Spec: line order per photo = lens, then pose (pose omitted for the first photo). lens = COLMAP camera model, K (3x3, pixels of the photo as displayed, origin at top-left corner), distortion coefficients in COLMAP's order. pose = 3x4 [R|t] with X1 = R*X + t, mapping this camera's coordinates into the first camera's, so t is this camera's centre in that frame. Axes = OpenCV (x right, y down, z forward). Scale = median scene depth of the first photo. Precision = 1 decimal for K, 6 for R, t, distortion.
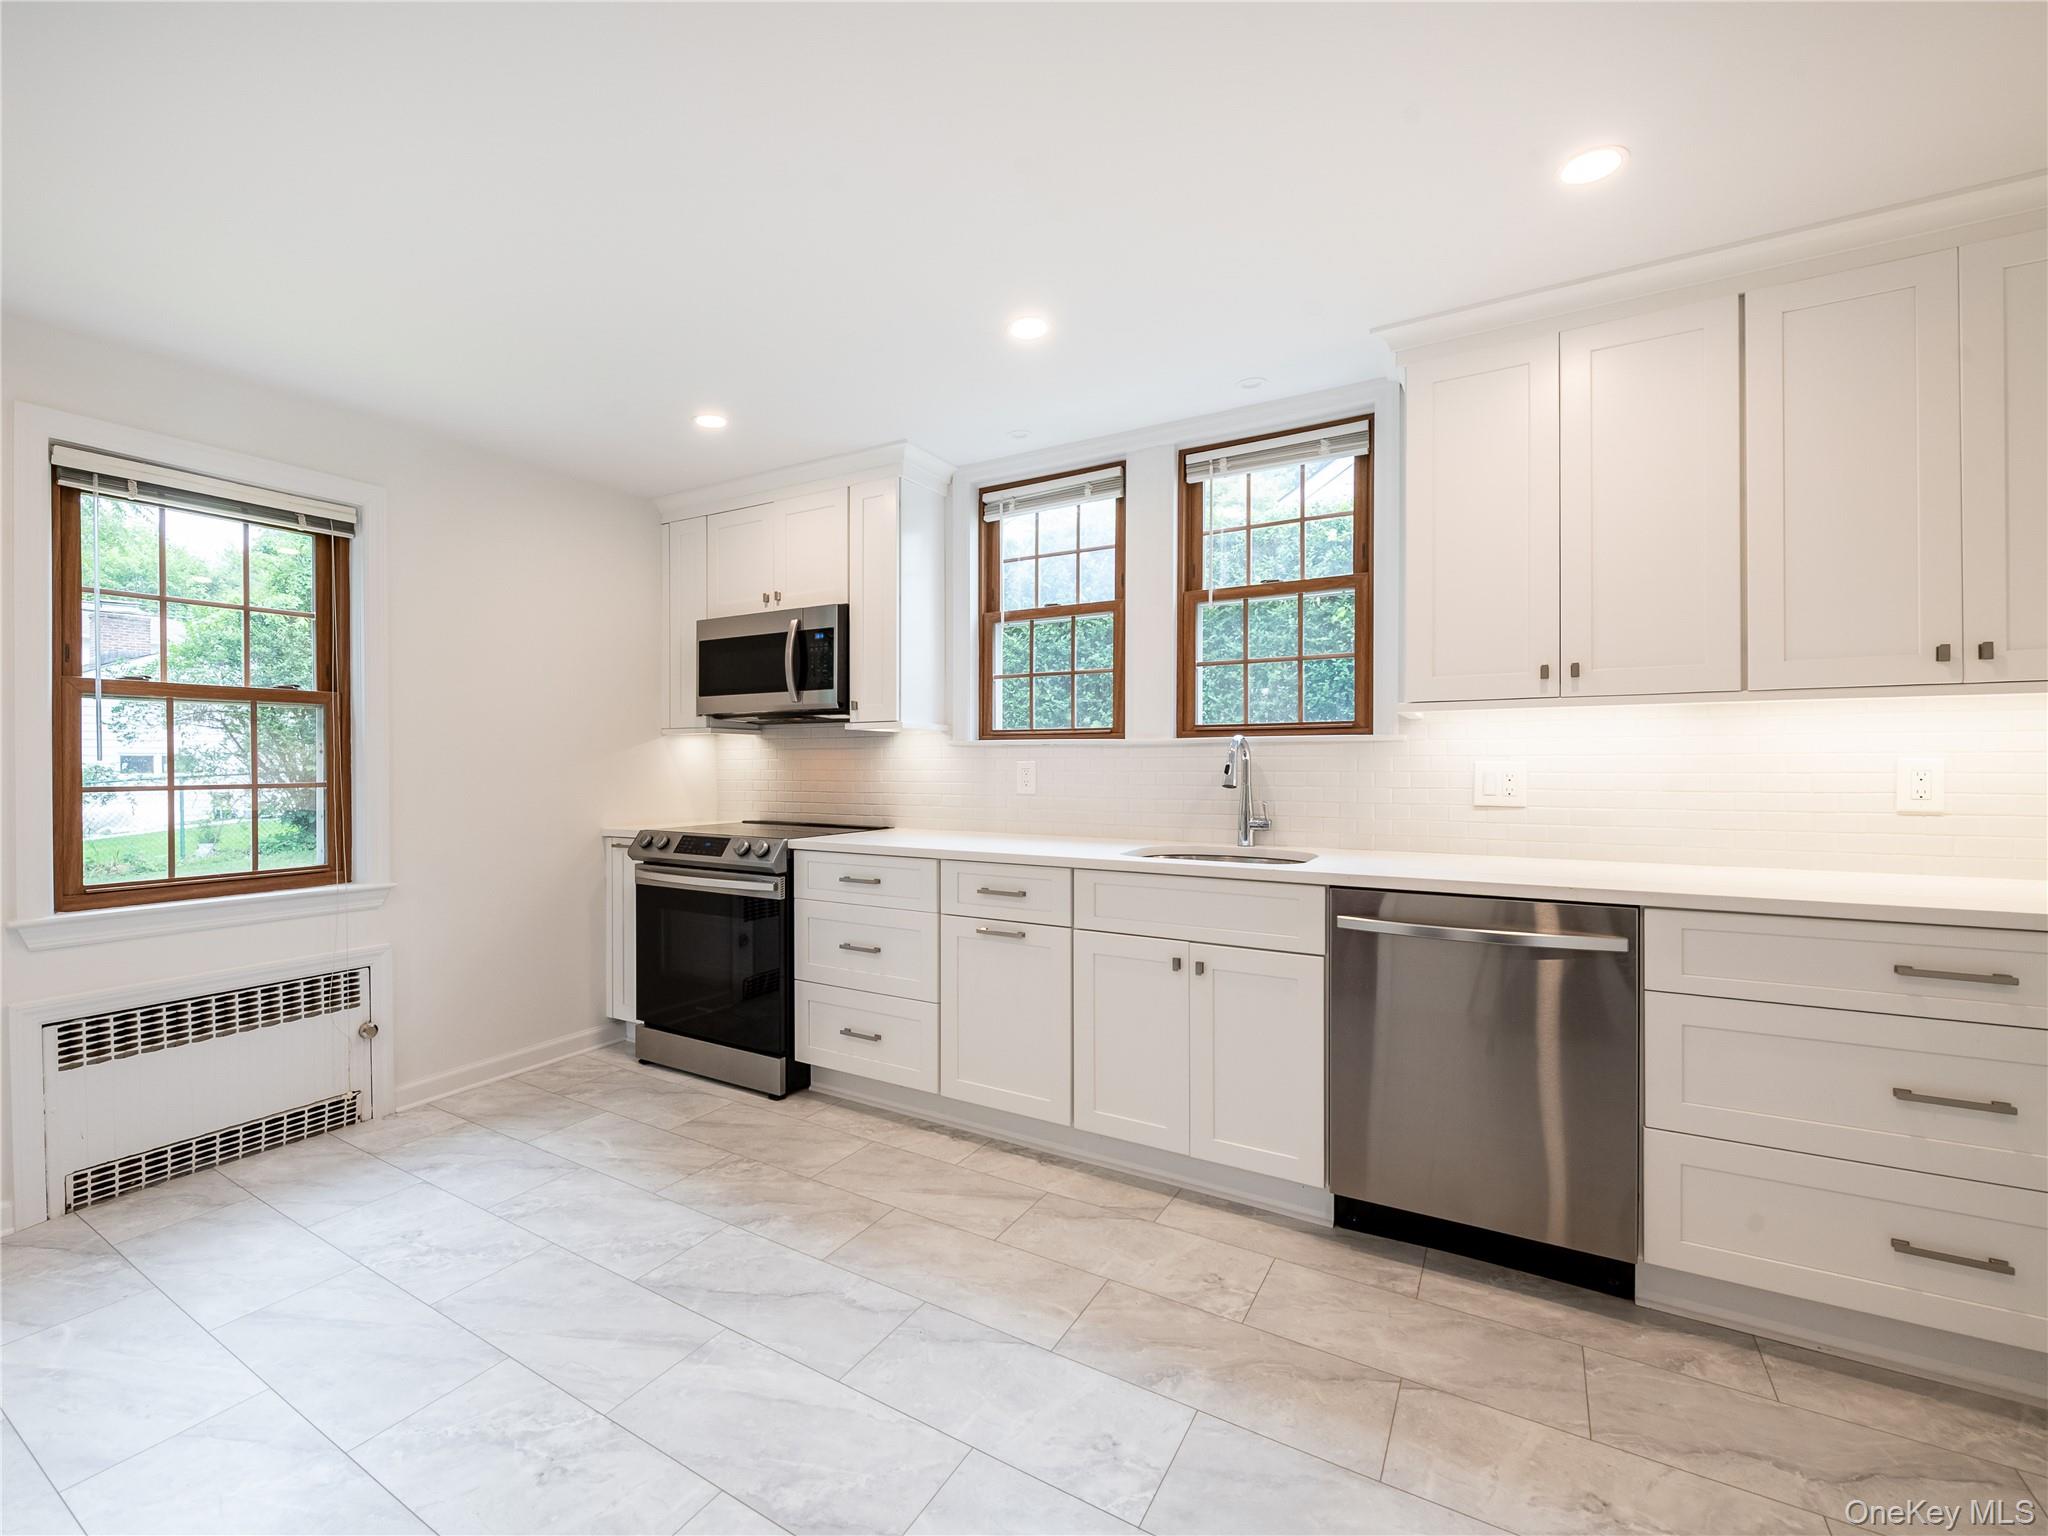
lens RADIAL K [[875.5, 0, 924.8], [0, 875.5, 770.1], [0, 0, 1]] dist [0.002557, -0.004052]
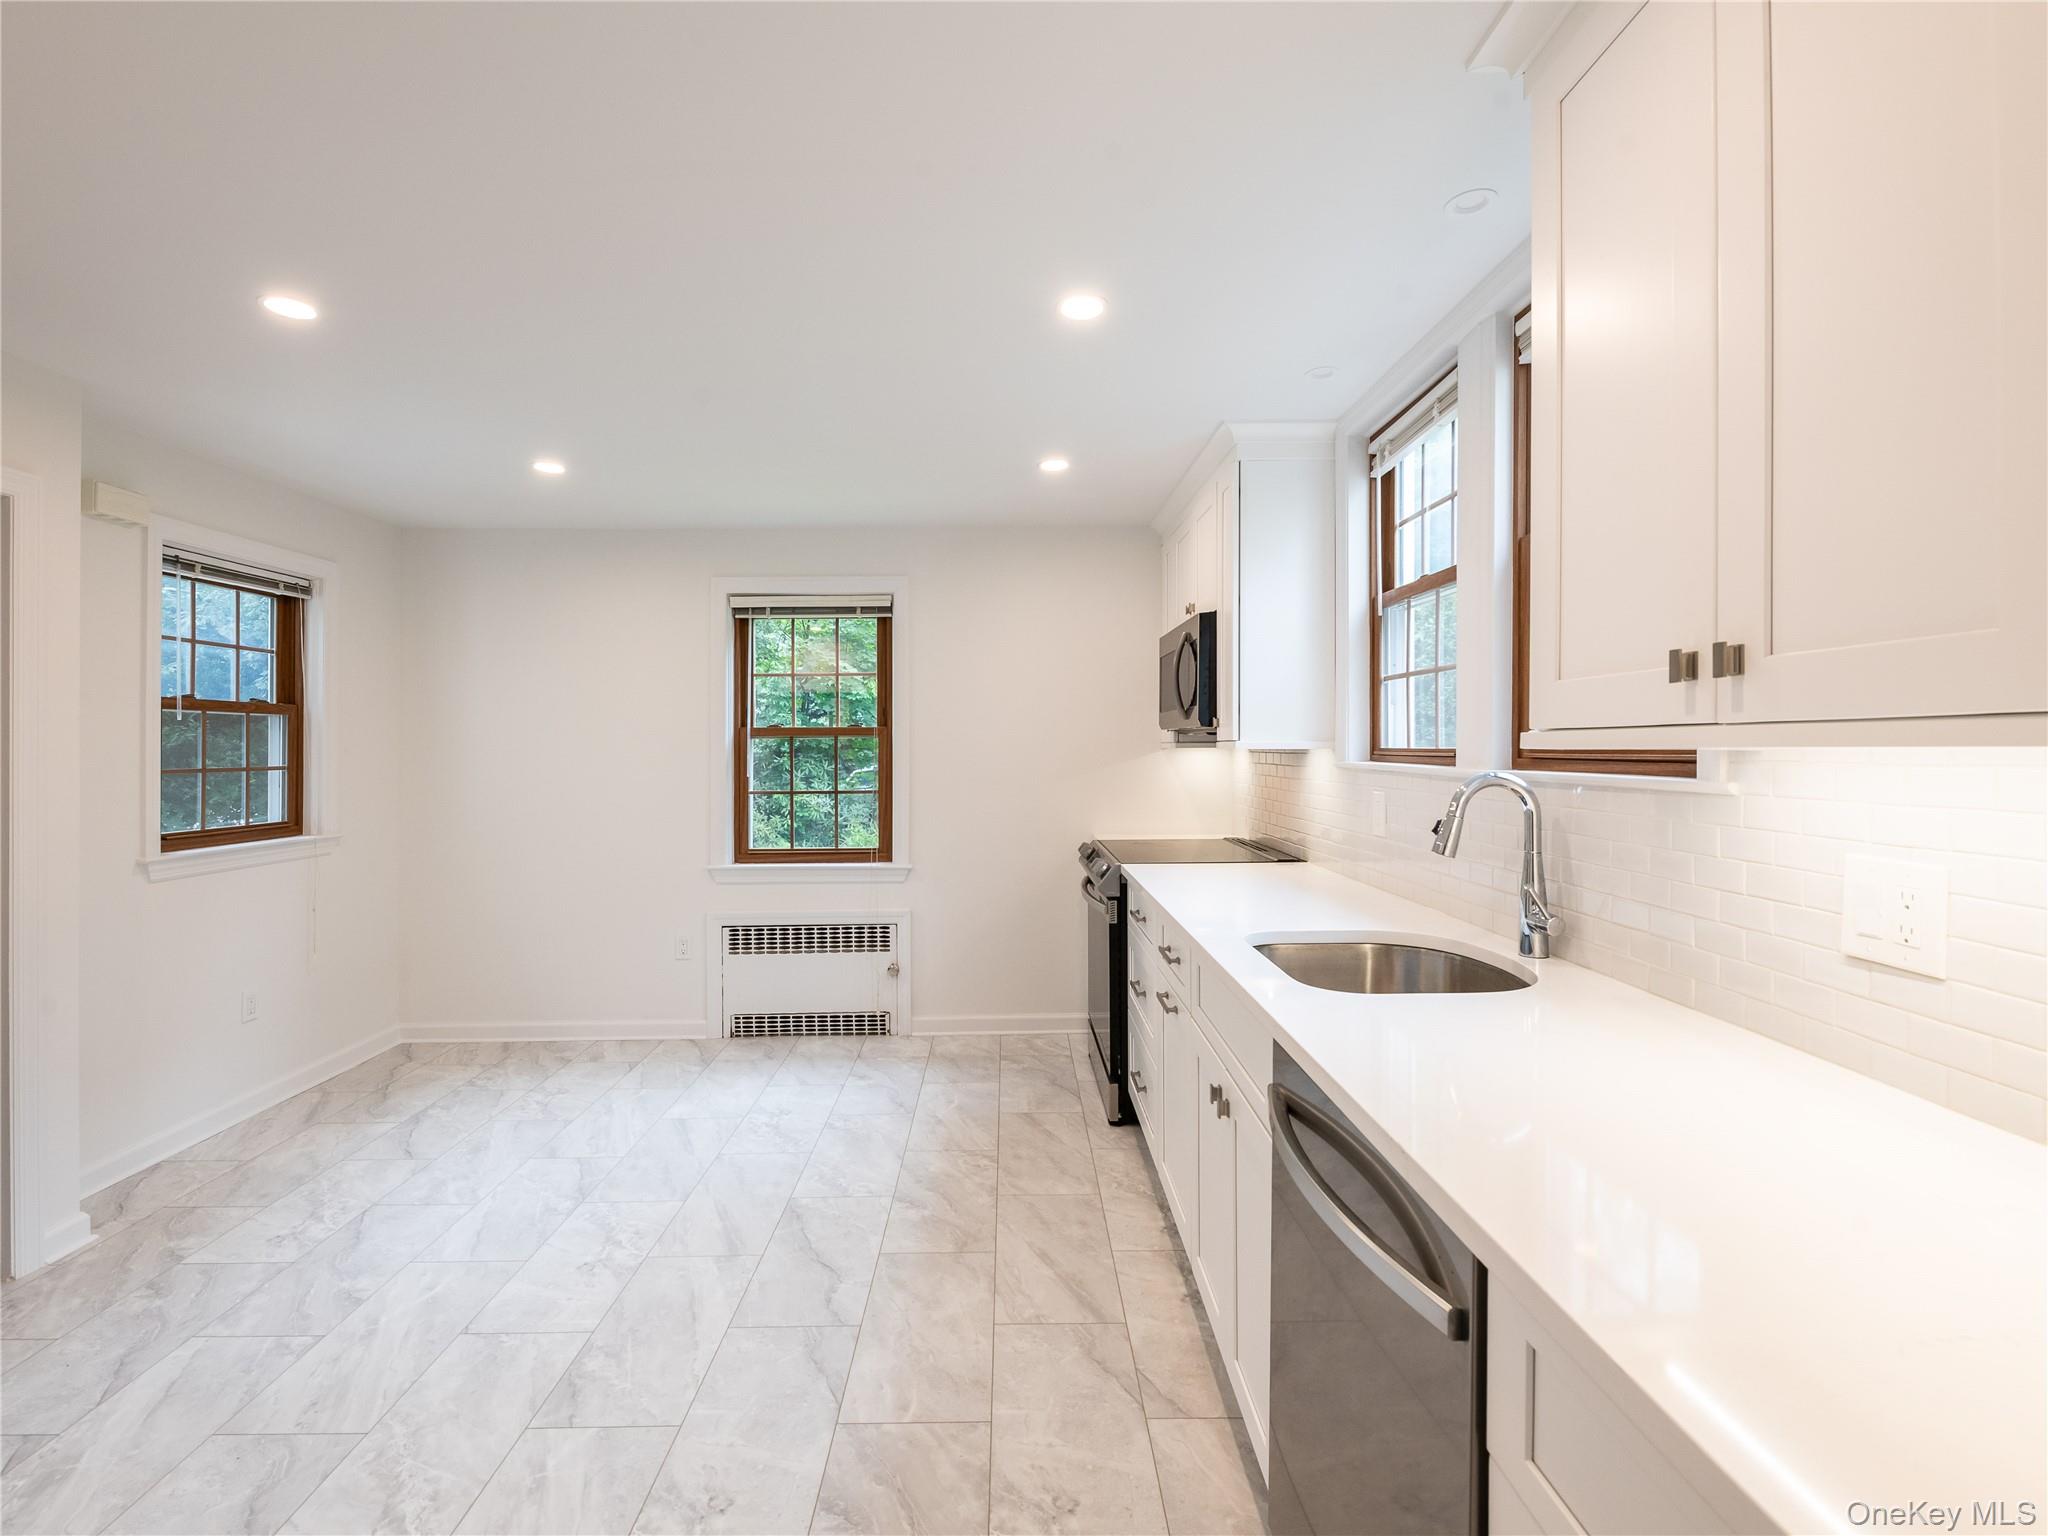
lens RADIAL K [[893.7, 0, 1023.8], [0, 893.7, 741.9], [0, 0, 1]] dist [0.000738, -0.000215]
pose [[0.578846, -0.006939, -0.815408, 0.683201], [-0.001133, 0.999956, -0.009314, -0.054304], [0.815436, 0.006315, 0.578812, 0.372403]]
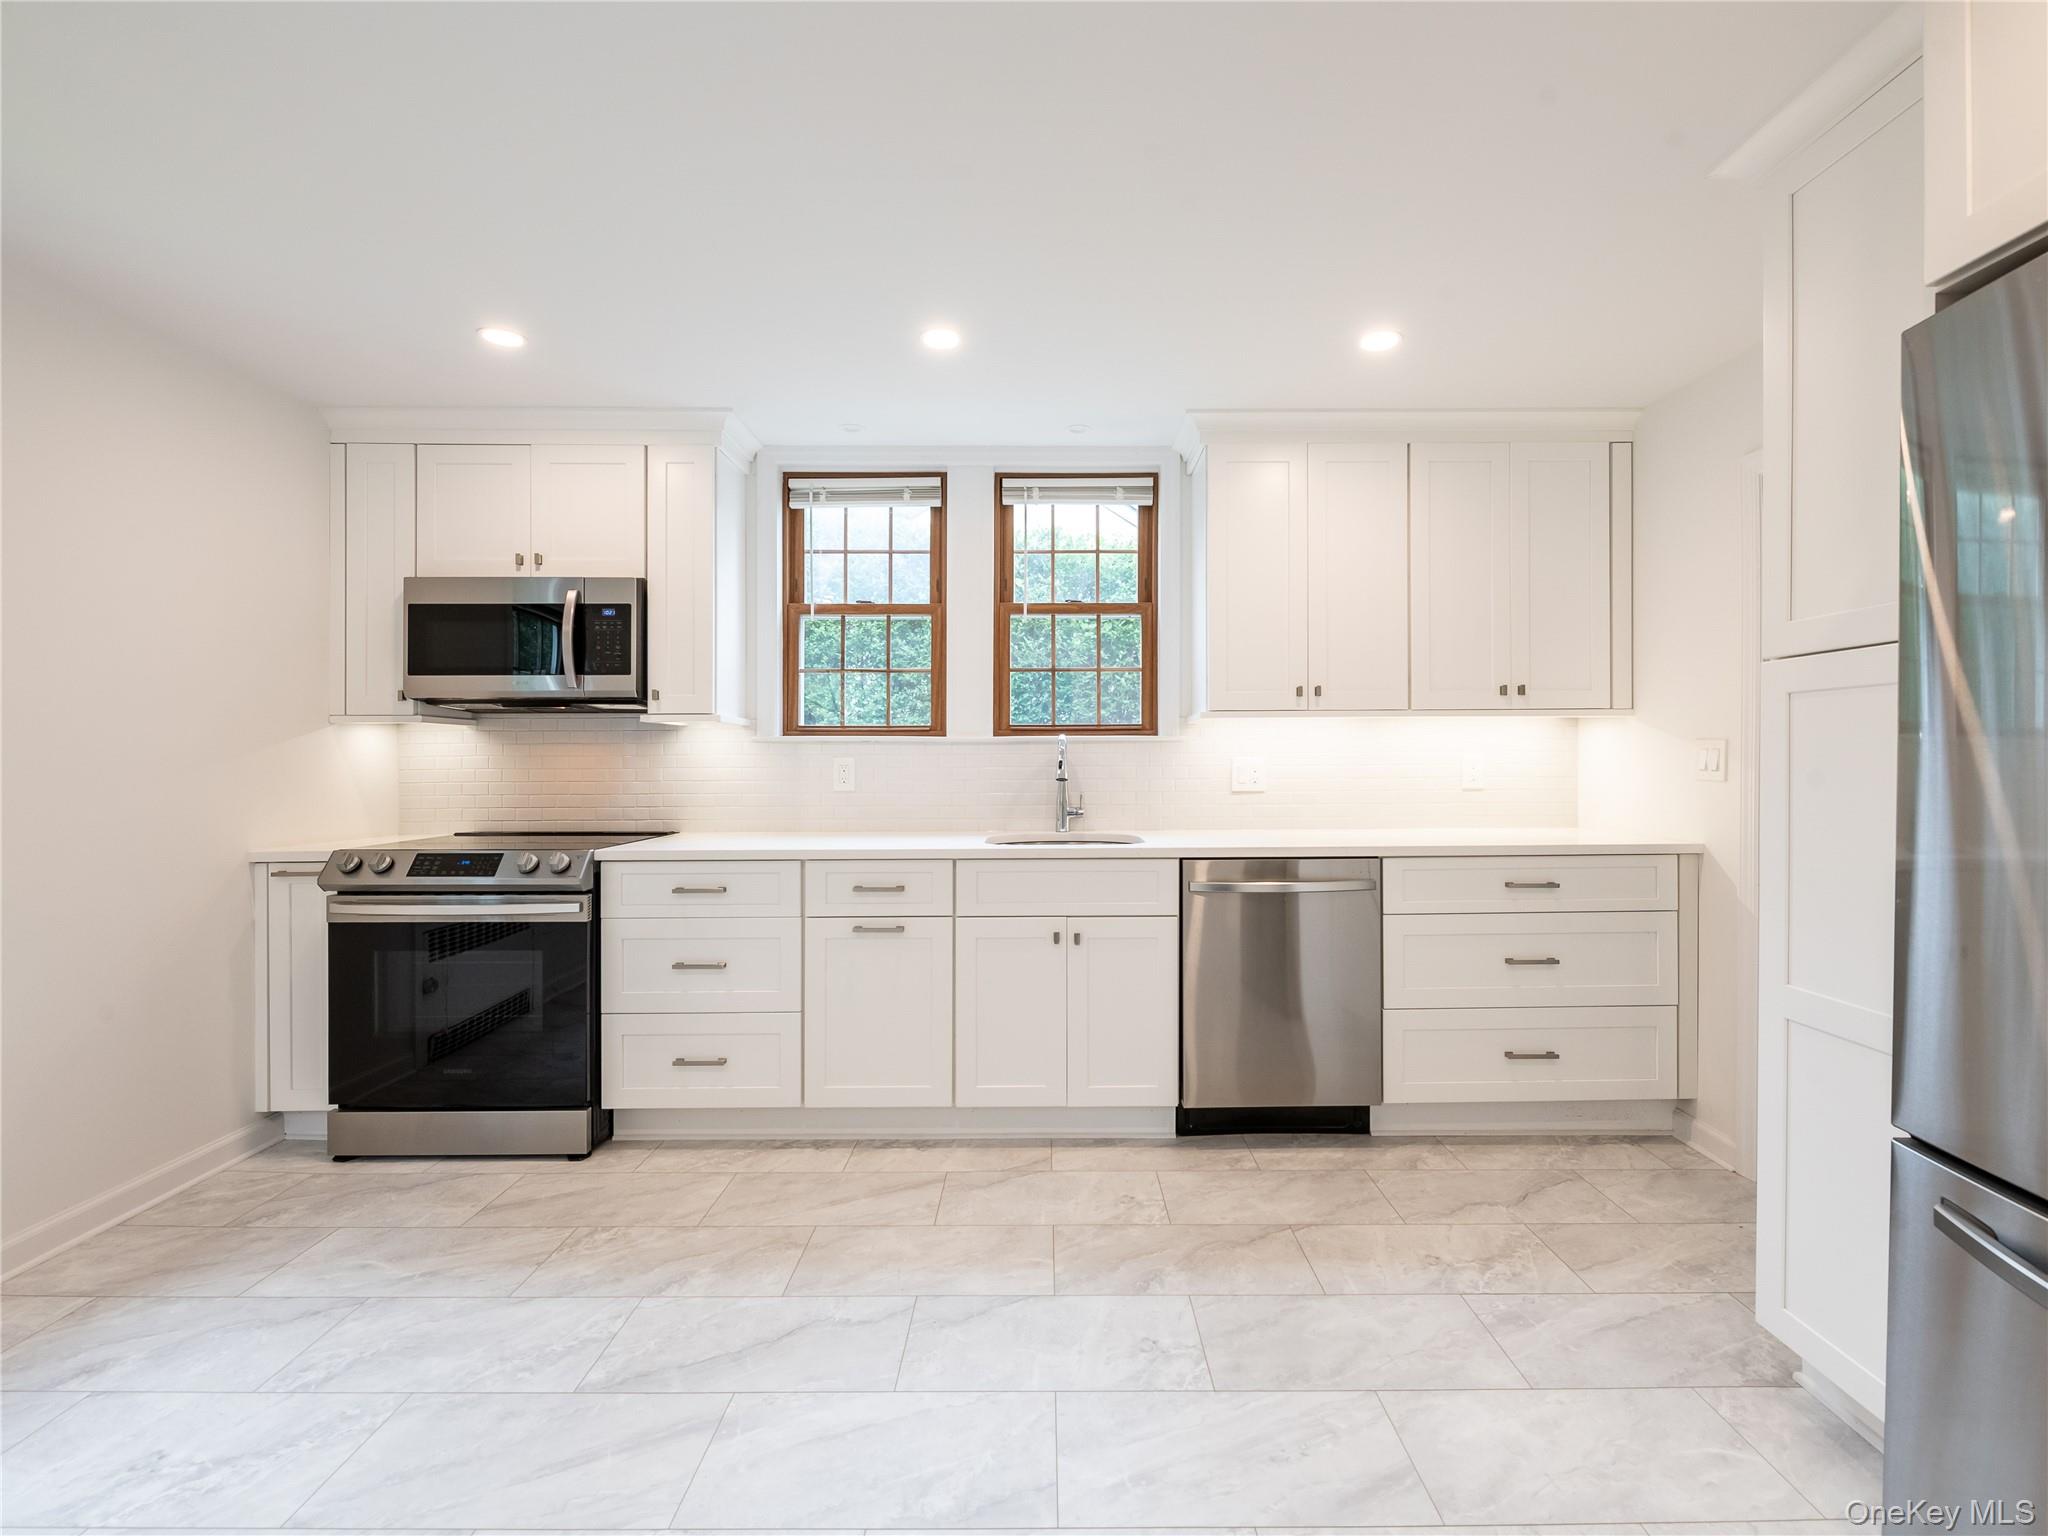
lens RADIAL K [[893.8, 0, 1024.0], [0, 893.8, 768.0], [0, 0, 1]] dist [0.001887, -0.004359]
pose [[0.841139, -0.006342, 0.540781, -0.308730], [0.006996, 0.999975, 0.000846, 0.002115], [-0.540773, 0.003072, 0.841163, 0.049851]]
